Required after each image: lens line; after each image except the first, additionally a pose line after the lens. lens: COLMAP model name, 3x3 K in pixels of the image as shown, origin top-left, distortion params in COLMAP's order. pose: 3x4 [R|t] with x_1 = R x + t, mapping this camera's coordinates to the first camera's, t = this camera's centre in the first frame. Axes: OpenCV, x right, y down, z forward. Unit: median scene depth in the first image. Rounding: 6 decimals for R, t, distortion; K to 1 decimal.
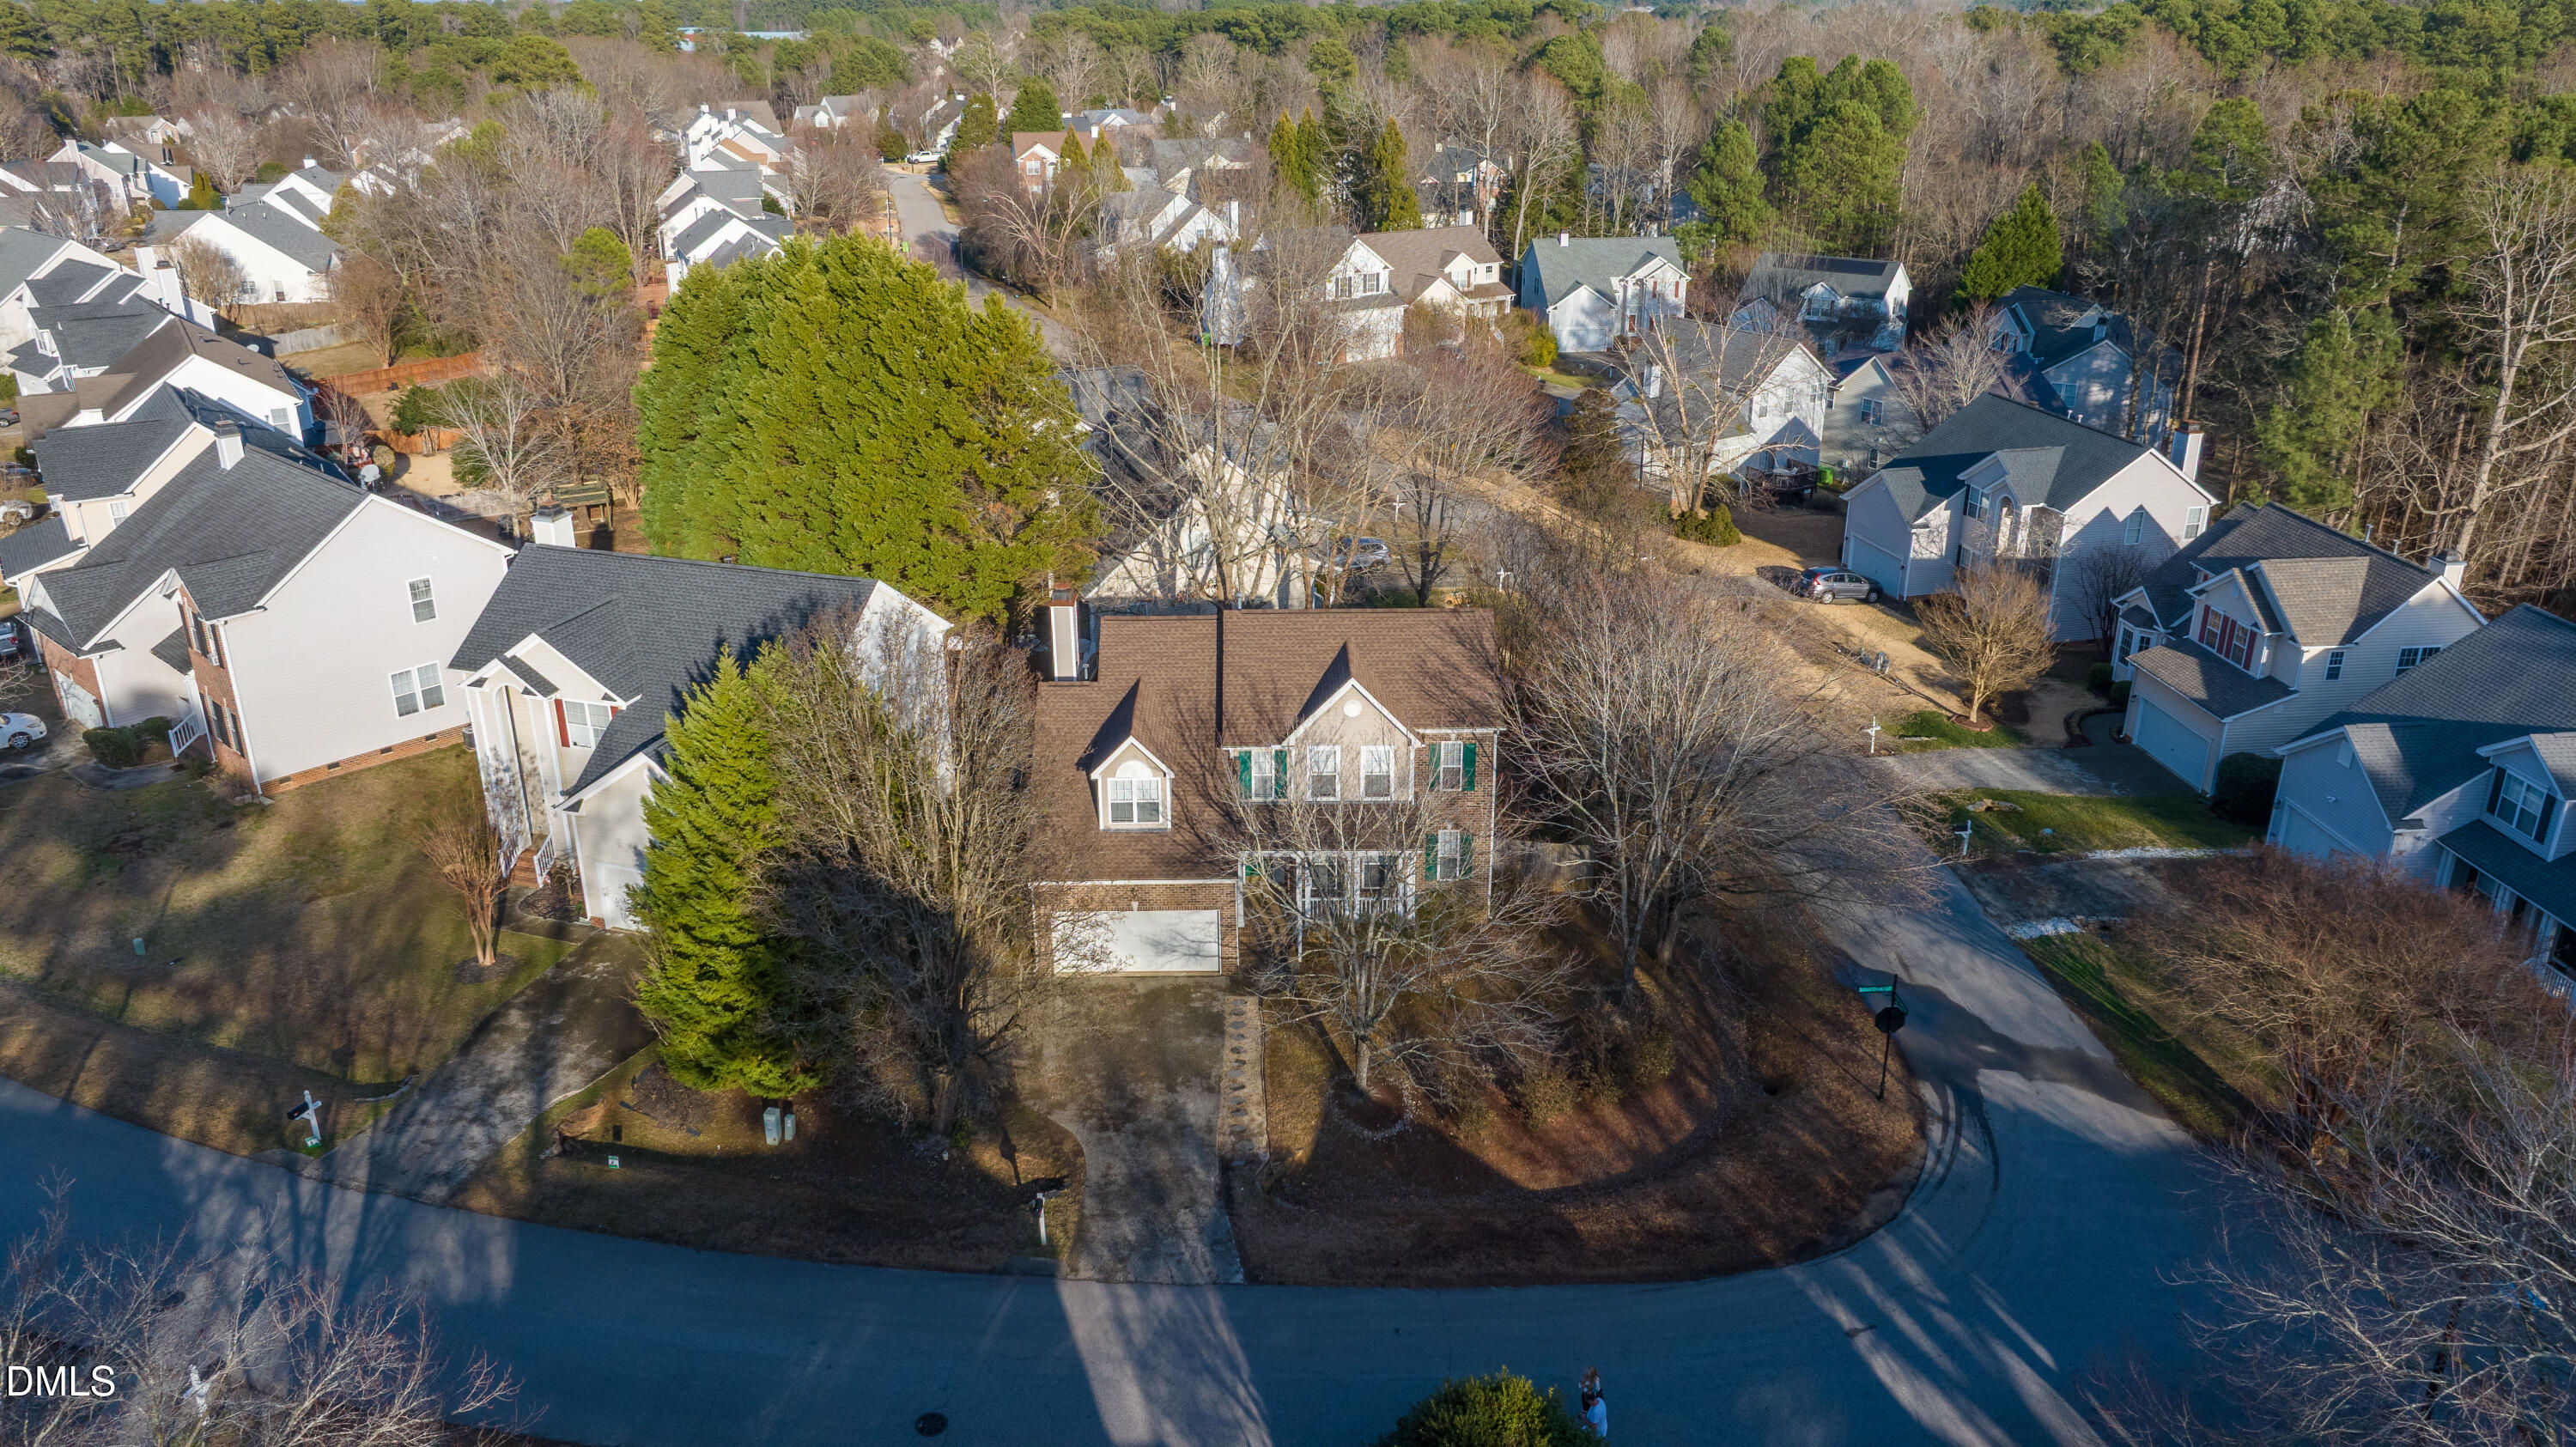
lens RADIAL K [[1825.3, 0, 1288.0], [0, 1825.3, 723.5], [0, 0, 1]] dist [-0.093715, 0.095826]
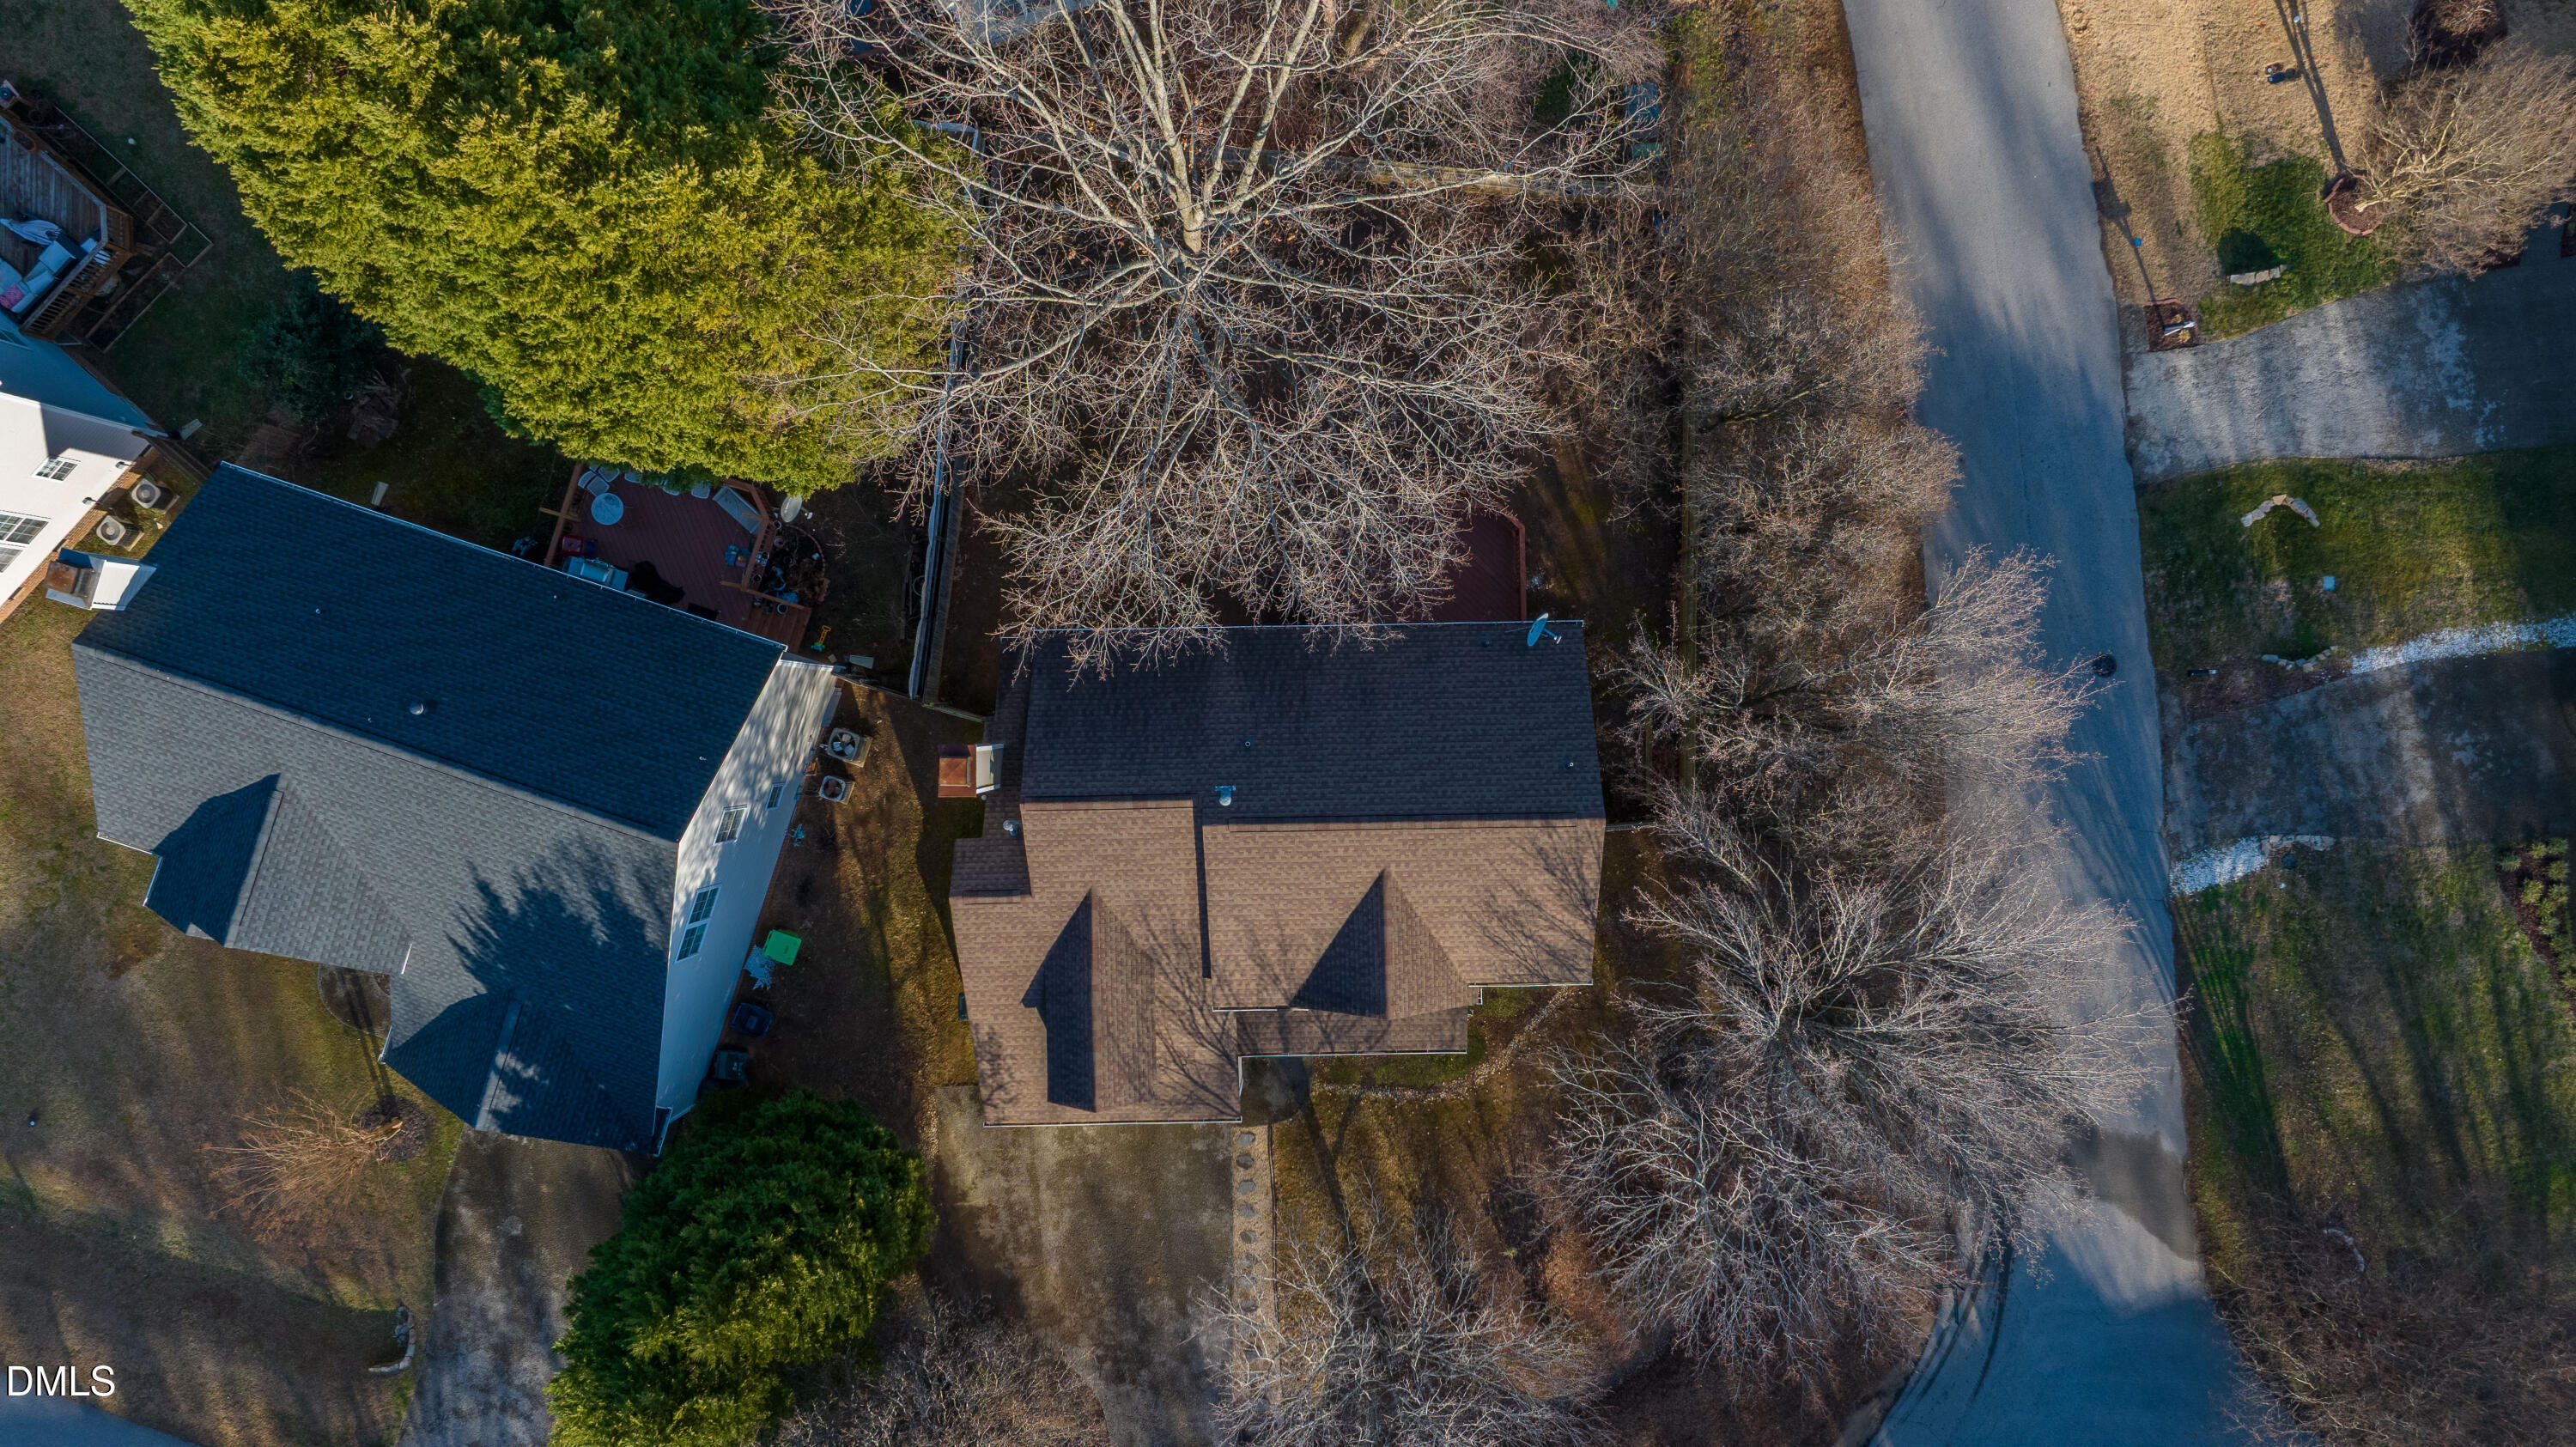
lens RADIAL K [[1825.3, 0, 1288.0], [0, 1825.3, 723.5], [0, 0, 1]] dist [-0.093715, 0.095826]
pose [[0.999971, -0.003361, -0.006836, 0.000484], [0.007603, 0.385682, 0.922600, -0.719961], [-0.000465, -0.922626, 0.385696, 0.804796]]
